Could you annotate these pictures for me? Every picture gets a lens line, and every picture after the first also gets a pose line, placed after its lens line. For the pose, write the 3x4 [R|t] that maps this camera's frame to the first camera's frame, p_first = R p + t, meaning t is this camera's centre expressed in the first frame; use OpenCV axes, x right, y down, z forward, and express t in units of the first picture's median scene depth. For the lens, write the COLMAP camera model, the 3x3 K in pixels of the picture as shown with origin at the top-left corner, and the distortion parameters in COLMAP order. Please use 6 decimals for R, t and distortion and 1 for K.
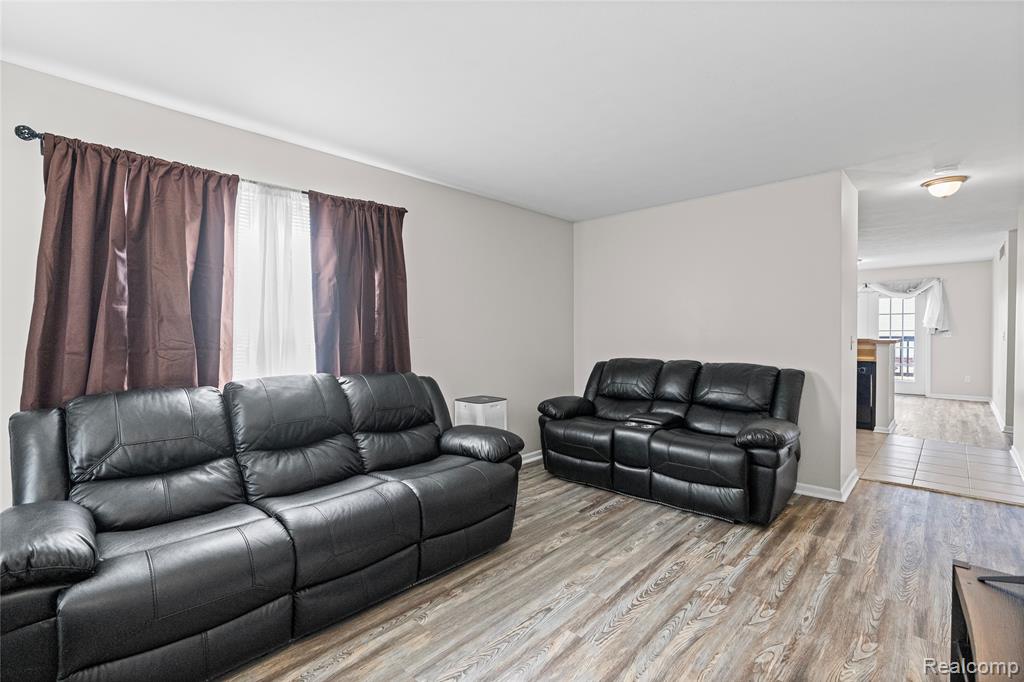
lens RADIAL K [[462.3, 0, 519.8], [0, 462.3, 355.2], [0, 0, 1]] dist [-0.009025, 0.004542]
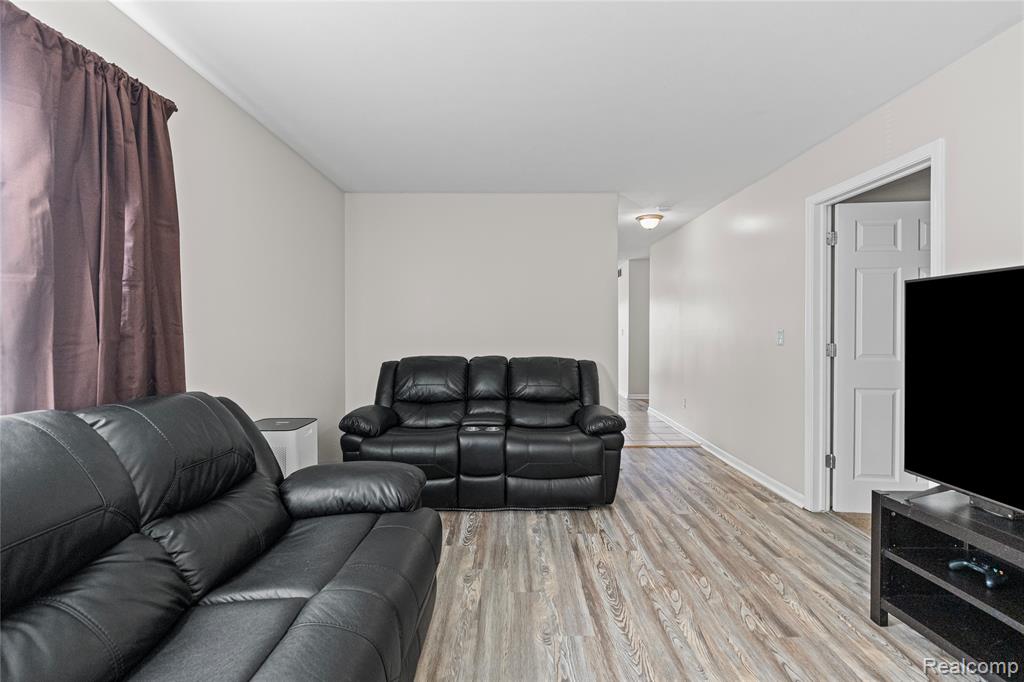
lens RADIAL K [[462.3, 0, 513.9], [0, 462.3, 341.6], [0, 0, 1]] dist [-0.009025, 0.004542]
pose [[0.726843, -0.012533, 0.686689, -0.383749], [0.029357, 0.999487, -0.012831, -0.007292], [-0.686176, 0.029486, 0.726838, 0.356227]]
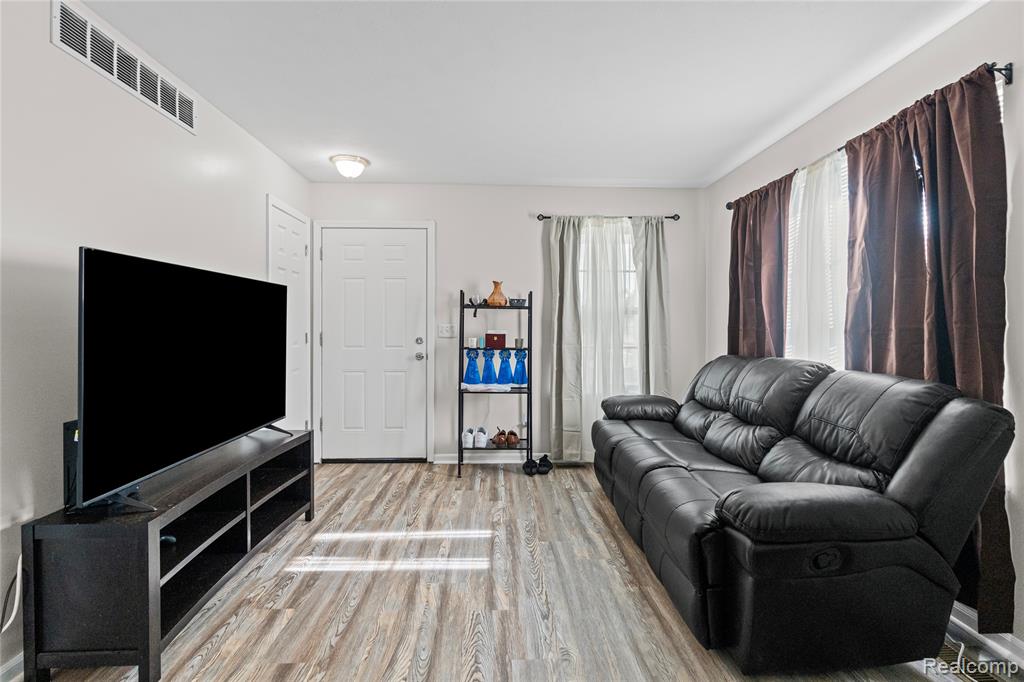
lens RADIAL K [[462.3, 0, 511.9], [0, 462.3, 327.8], [0, 0, 1]] dist [-0.009025, 0.004542]
pose [[-0.705887, 0.007343, -0.708287, 0.548518], [-0.032024, 0.998593, 0.042268, -0.037292], [0.707600, 0.052519, -0.704658, 1.149121]]
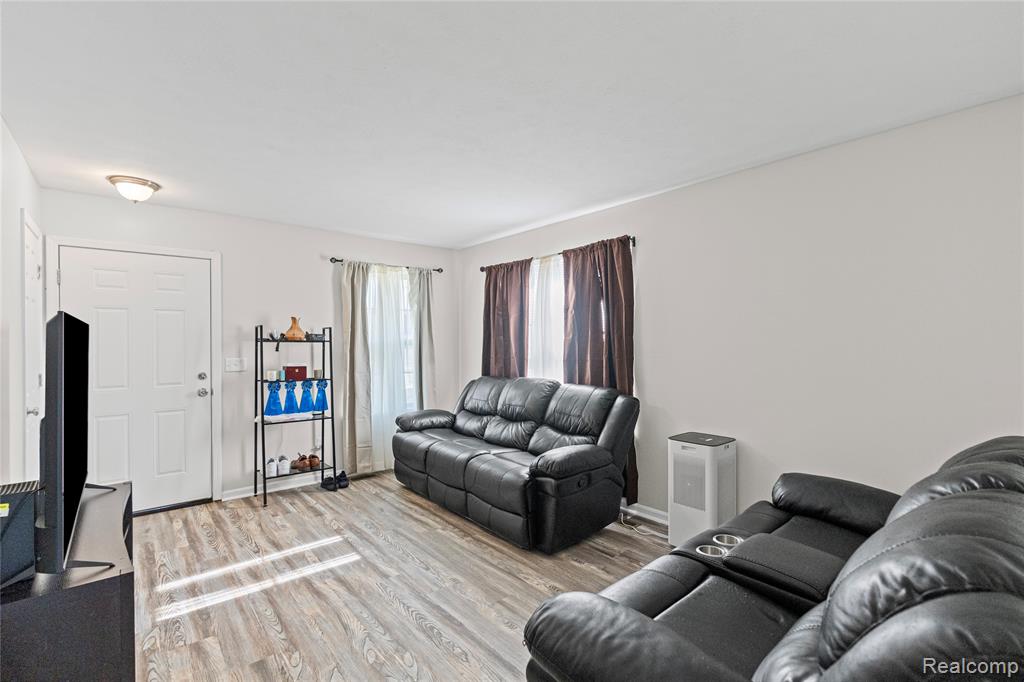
lens RADIAL K [[462.3, 0, 508.7], [0, 462.3, 342.5], [0, 0, 1]] dist [-0.009025, 0.004542]
pose [[-0.127586, 0.008772, -0.991789, 0.967457], [-0.042134, 0.999010, 0.014256, -0.083504], [0.990932, 0.043607, -0.127090, 1.003834]]
